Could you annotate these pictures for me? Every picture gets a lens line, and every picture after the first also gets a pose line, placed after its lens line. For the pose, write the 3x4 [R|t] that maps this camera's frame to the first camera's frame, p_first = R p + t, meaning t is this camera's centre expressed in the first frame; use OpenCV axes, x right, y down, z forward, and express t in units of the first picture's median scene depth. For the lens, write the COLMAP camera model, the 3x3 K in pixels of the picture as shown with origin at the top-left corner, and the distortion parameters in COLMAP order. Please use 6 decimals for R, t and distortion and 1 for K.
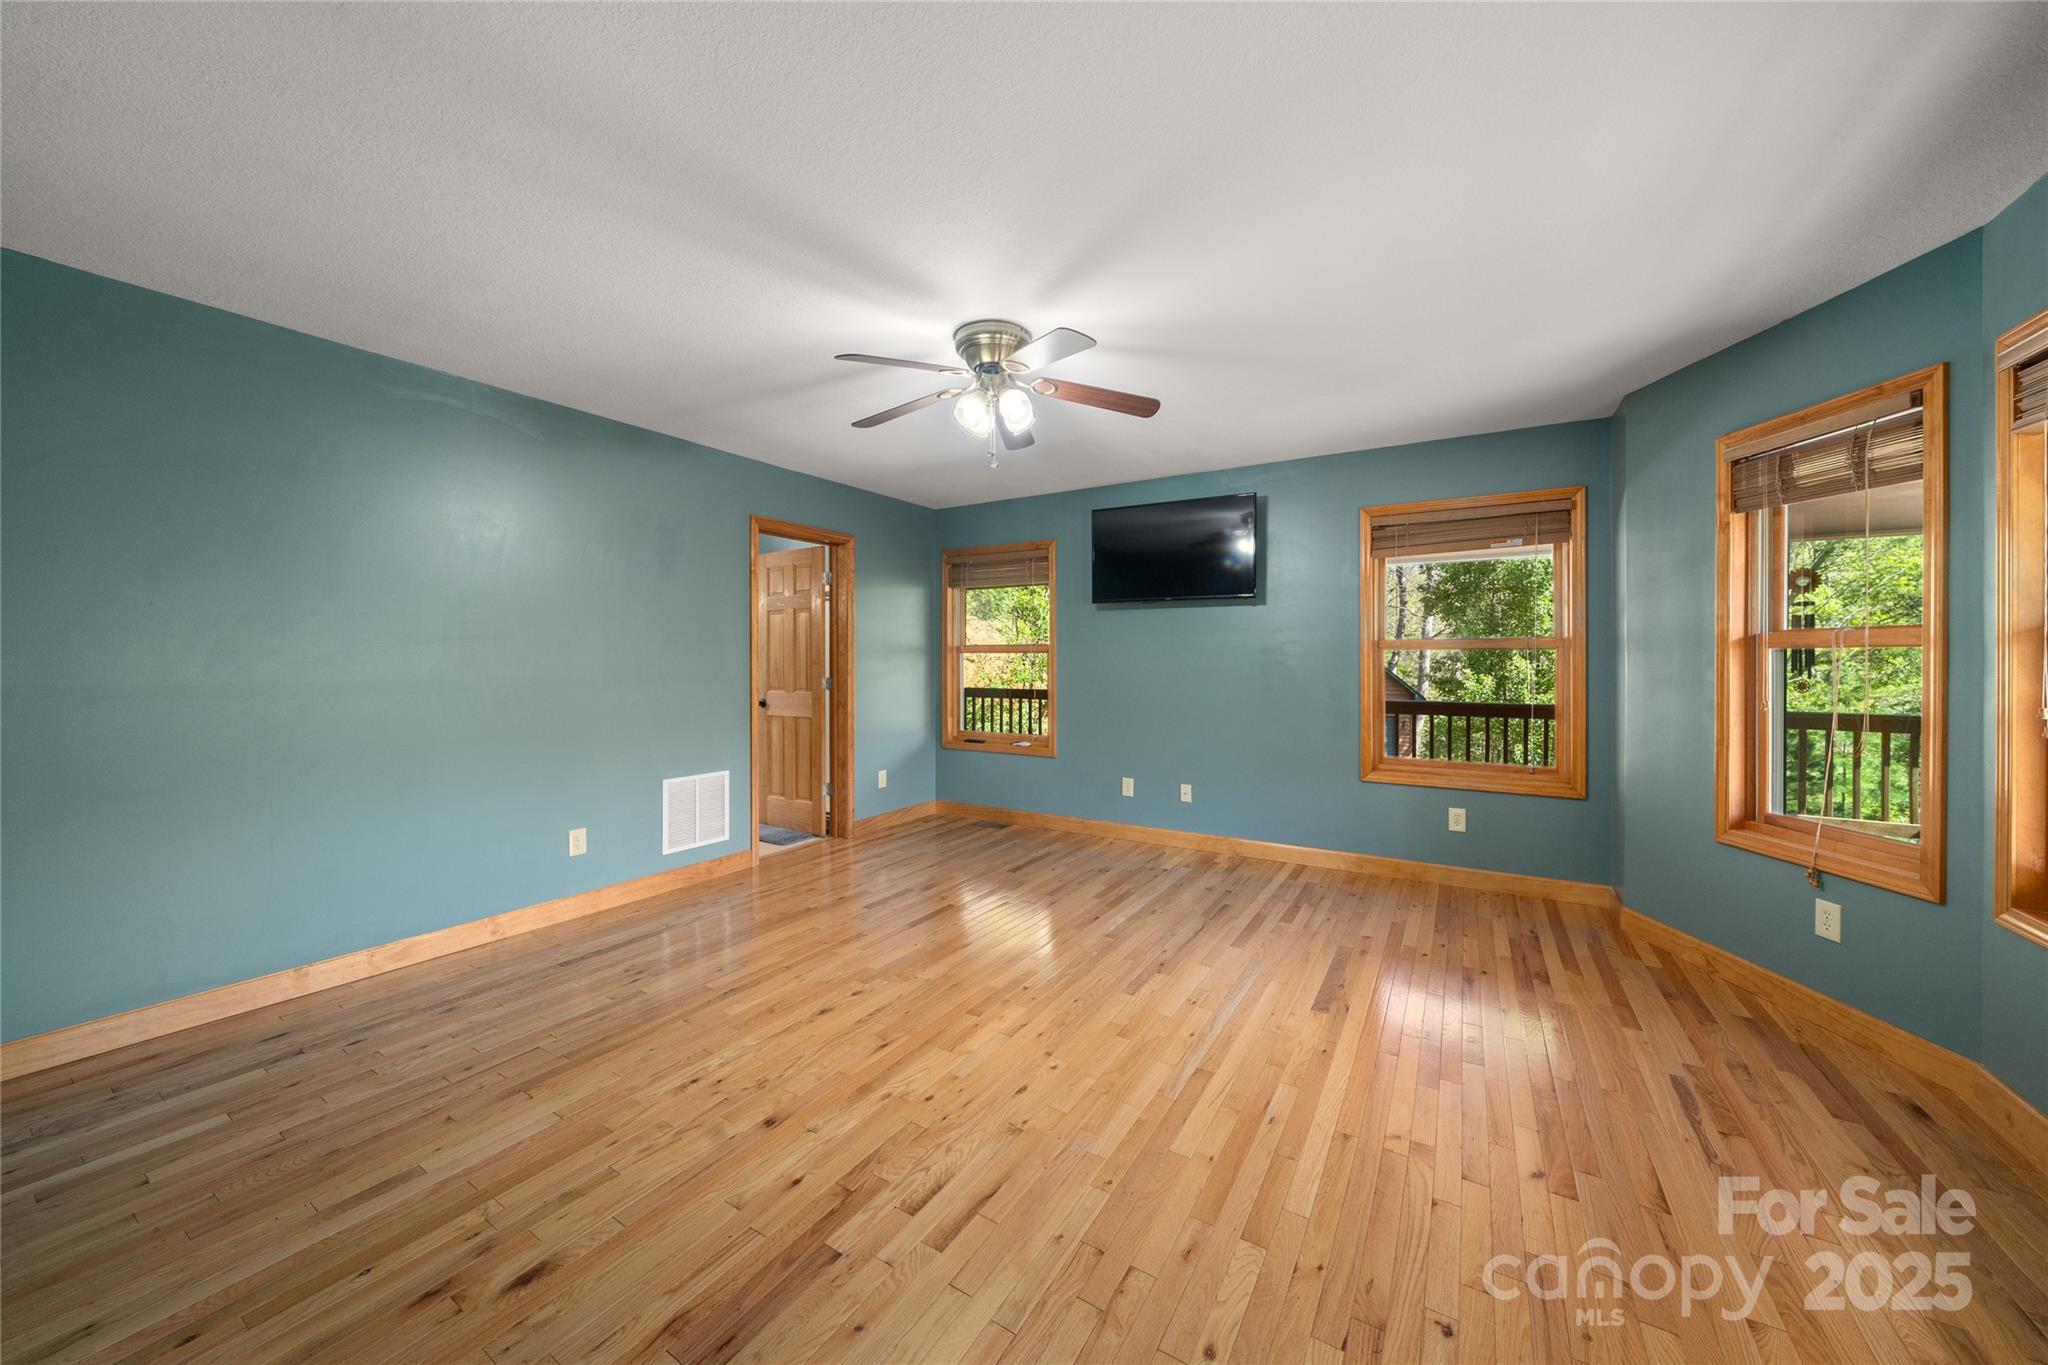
lens RADIAL K [[703.2, 0, 1029.1], [0, 703.2, 668.9], [0, 0, 1]] dist [-0.008342, 0.000420]
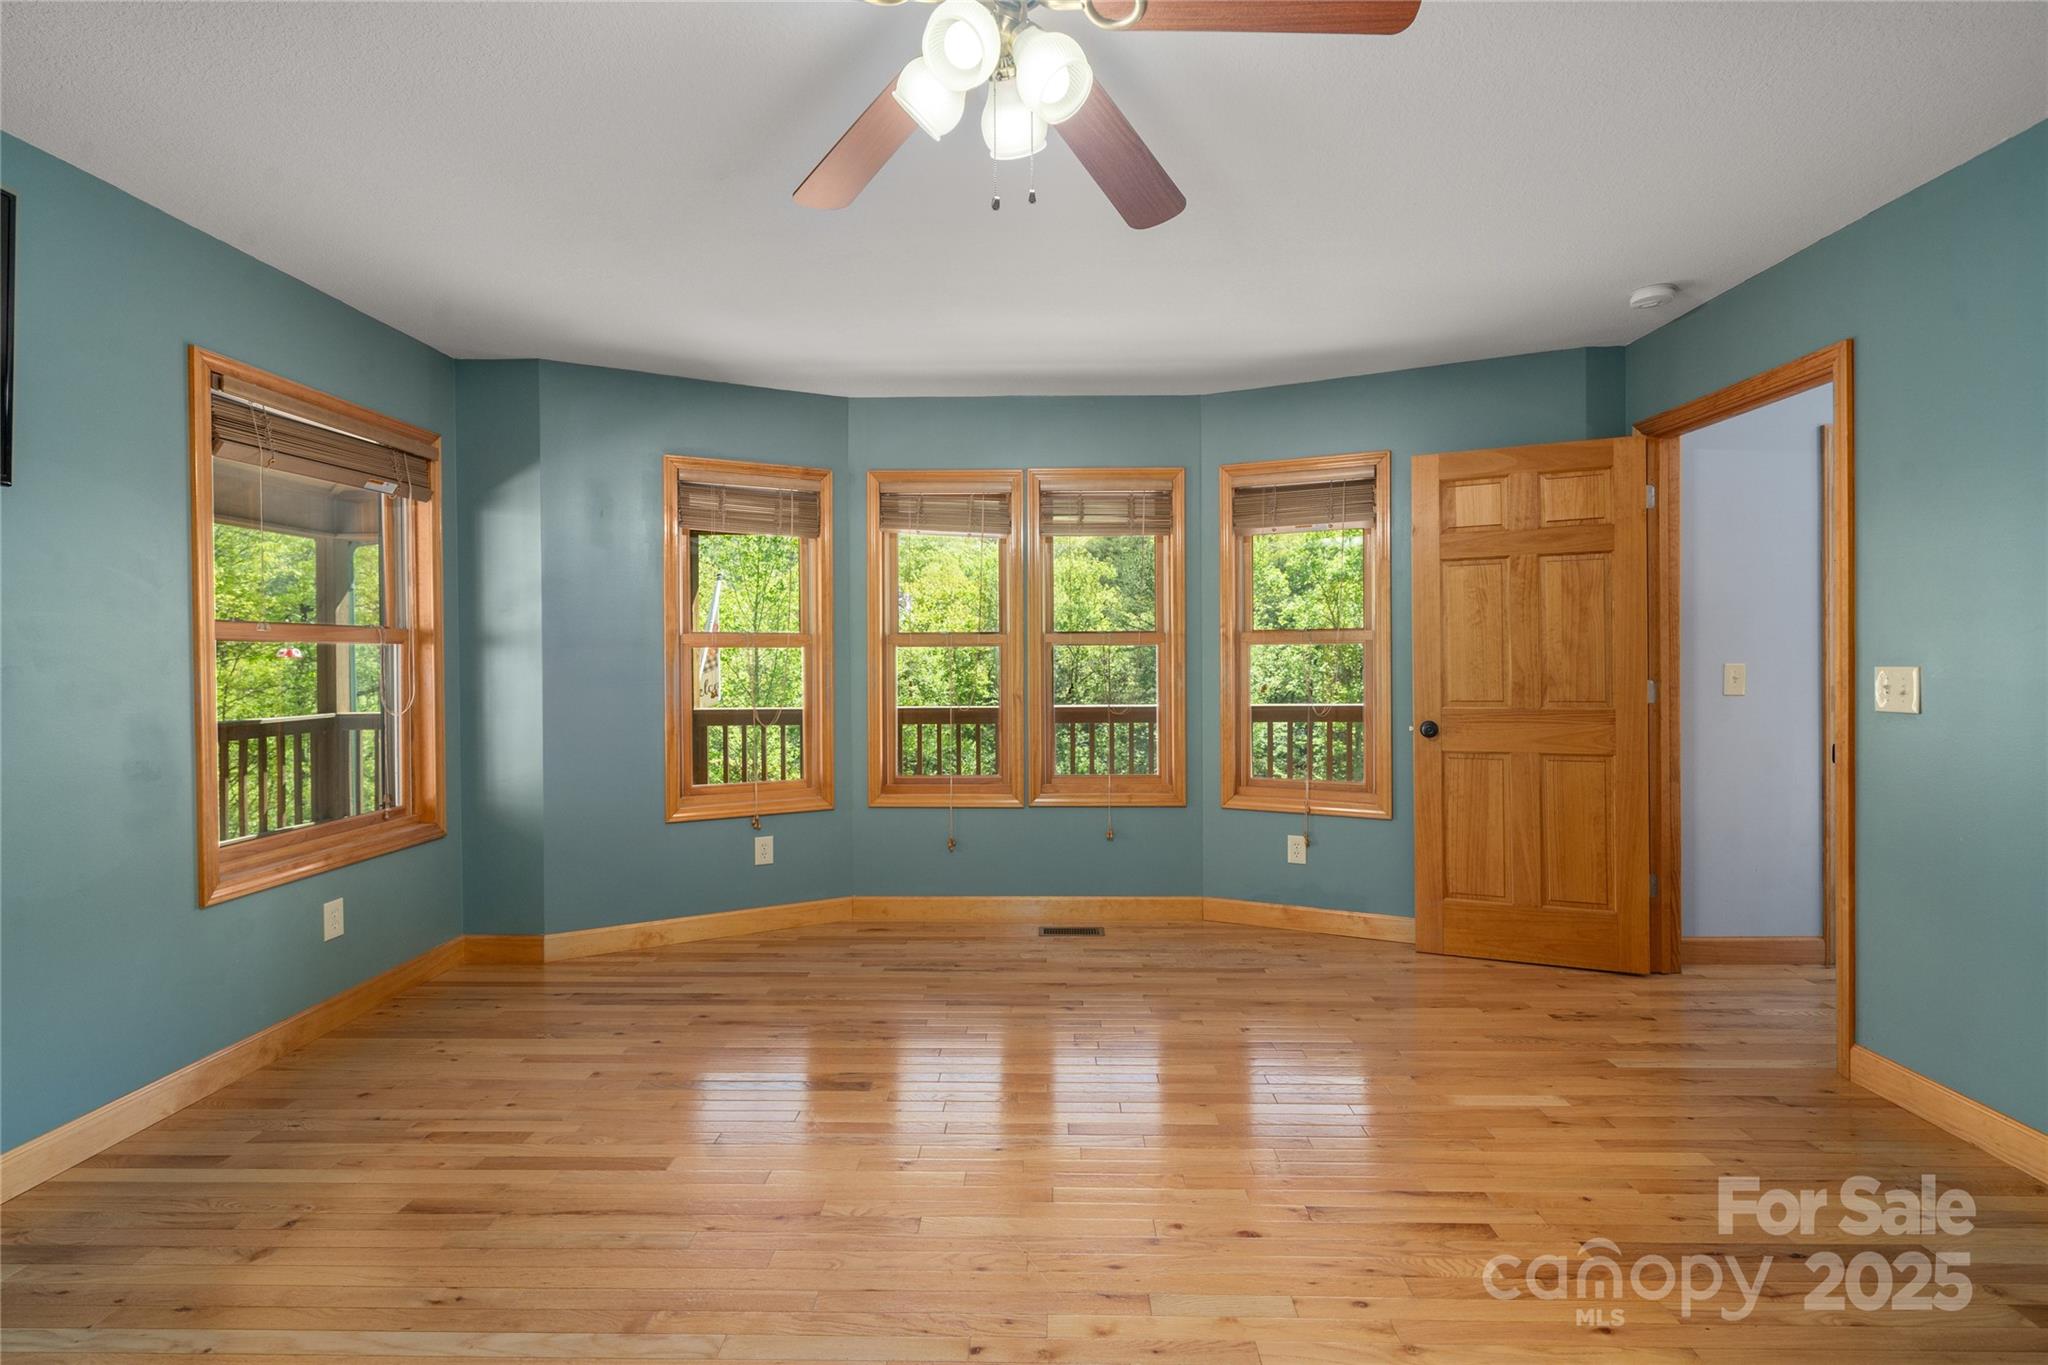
lens RADIAL K [[890.7, 0, 1035.5], [0, 890.7, 671.8], [0, 0, 1]] dist [-0.004762, -0.000512]
pose [[-0.489052, -0.014114, 0.872141, -0.457013], [0.018017, 0.999492, 0.026278, -0.012852], [-0.872069, 0.028565, -0.488549, 1.056862]]
